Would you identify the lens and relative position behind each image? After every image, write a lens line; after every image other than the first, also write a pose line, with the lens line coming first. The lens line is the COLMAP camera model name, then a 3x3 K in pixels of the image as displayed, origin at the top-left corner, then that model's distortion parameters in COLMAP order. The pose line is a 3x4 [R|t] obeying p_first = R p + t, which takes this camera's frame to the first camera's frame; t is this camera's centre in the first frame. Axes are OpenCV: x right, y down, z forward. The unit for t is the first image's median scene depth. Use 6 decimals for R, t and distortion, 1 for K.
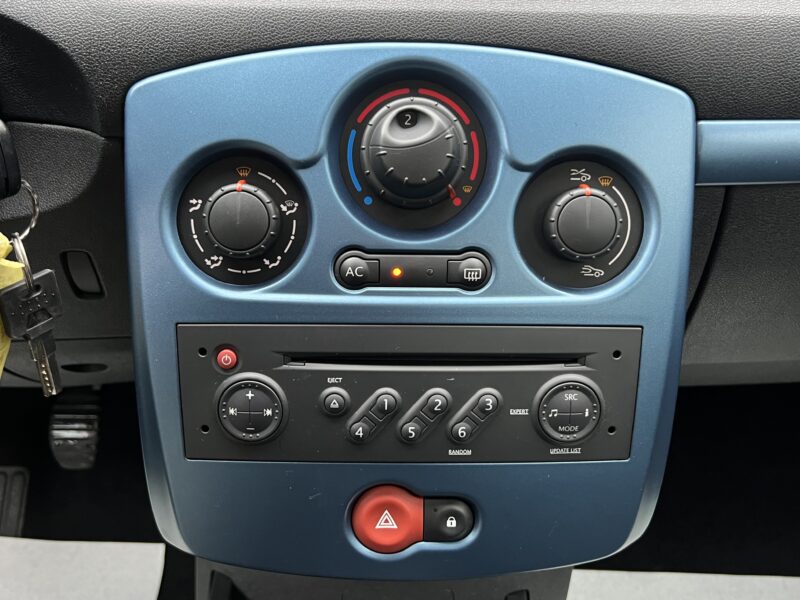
lens RADIAL K [[743.5, 0, 400.0], [0, 743.5, 300.0], [0, 0, 1]] dist [0.110529, -0.002962]
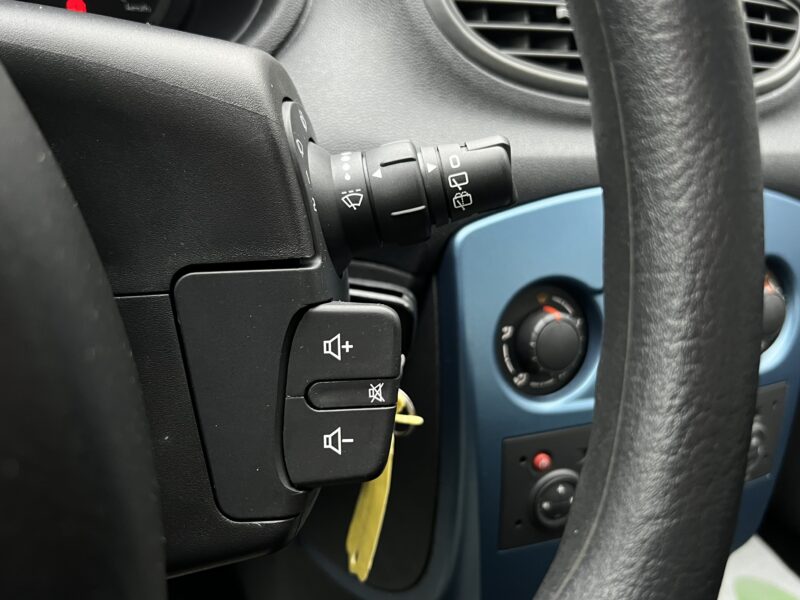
lens RADIAL K [[743.5, 0, 400.0], [0, 743.5, 300.0], [0, 0, 1]] dist [0.110529, -0.002962]
pose [[0.907430, -0.103289, 0.407312, -0.869064], [0.069659, 0.992883, 0.096594, -0.294106], [-0.414390, -0.059279, 0.908167, 0.057112]]
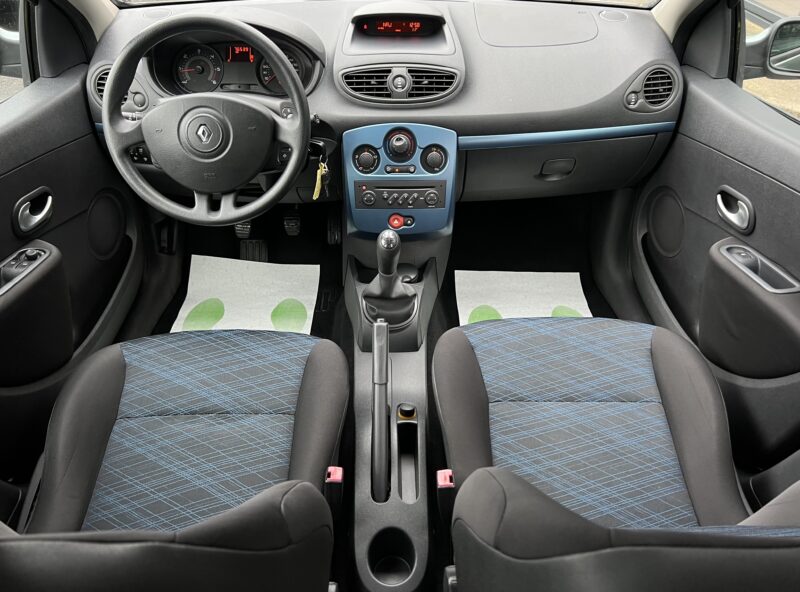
lens RADIAL K [[607.9, 0, 401.6], [0, 607.9, 304.4], [0, 0, 1]] dist [0.055531, -0.066321]
pose [[0.999860, -0.014159, -0.008952, 0.049703], [0.015669, 0.979475, 0.200957, 0.024468], [0.005923, -0.201069, 0.979559, -3.193120]]
